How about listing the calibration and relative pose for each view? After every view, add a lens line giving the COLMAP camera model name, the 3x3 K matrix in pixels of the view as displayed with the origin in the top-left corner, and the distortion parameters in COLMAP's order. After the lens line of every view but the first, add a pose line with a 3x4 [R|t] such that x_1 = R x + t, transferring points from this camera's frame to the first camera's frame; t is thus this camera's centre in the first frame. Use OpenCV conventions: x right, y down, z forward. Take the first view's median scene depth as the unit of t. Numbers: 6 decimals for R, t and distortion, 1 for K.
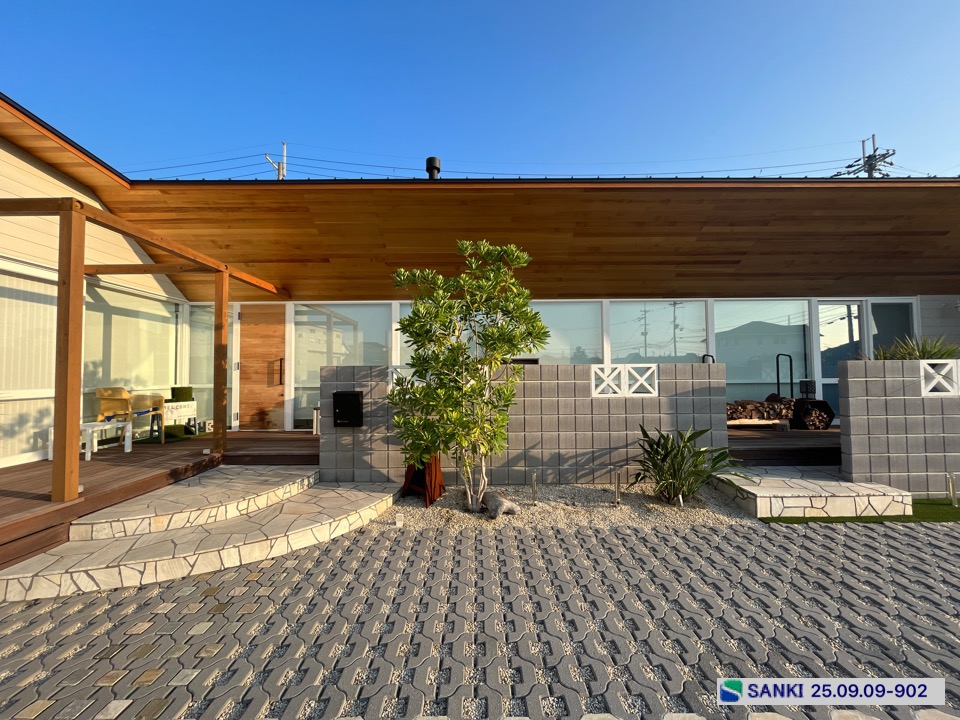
lens RADIAL K [[386.0, 0, 477.4], [0, 386.0, 359.5], [0, 0, 1]] dist [-0.001900, -0.000869]
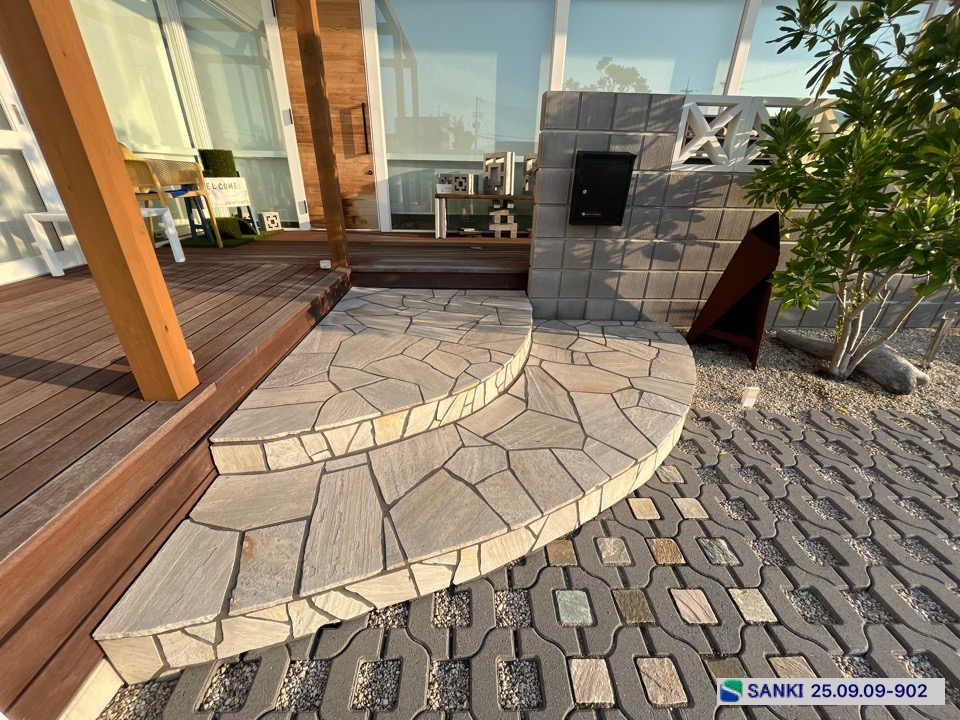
lens RADIAL K [[386.0, 0, 477.4], [0, 386.0, 359.5], [0, 0, 1]] dist [-0.001900, -0.000869]
pose [[0.999437, 0.013285, 0.030795, -0.491598], [-0.026179, 0.882965, 0.468709, 0.087517], [-0.020965, -0.469251, 0.882816, 0.417897]]
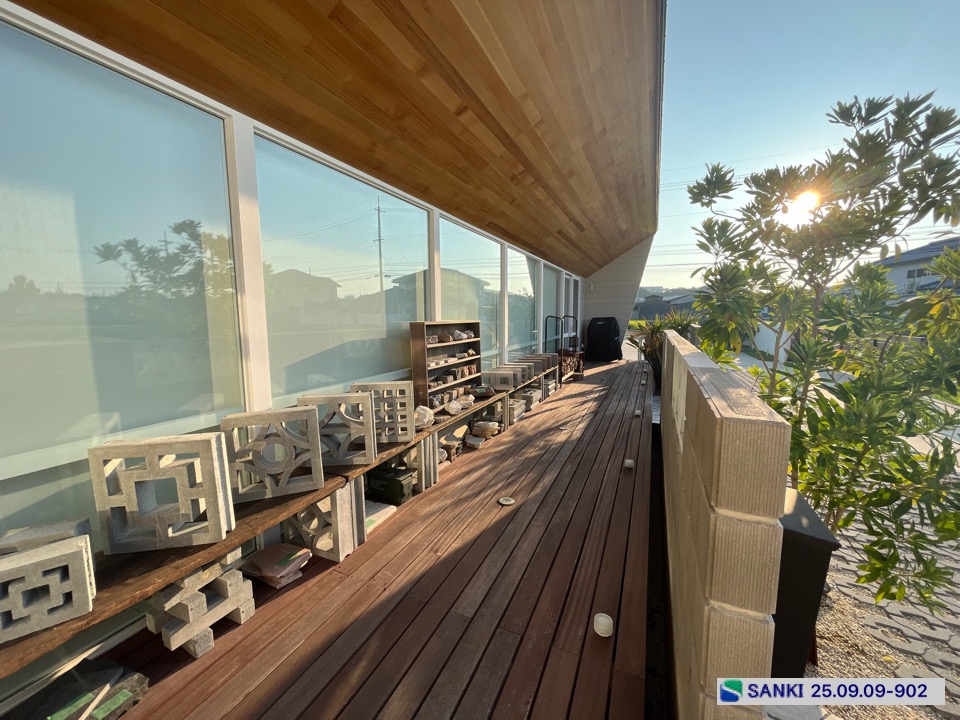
lens RADIAL K [[385.4, 0, 478.3], [0, 385.4, 360.9], [0, 0, 1]] dist [-0.002755, -0.000565]
pose [[0.418974, -0.100264, 0.902446, -0.586670], [-0.031399, 0.991690, 0.124757, -0.023830], [-0.907455, -0.080606, 0.412344, 1.033219]]
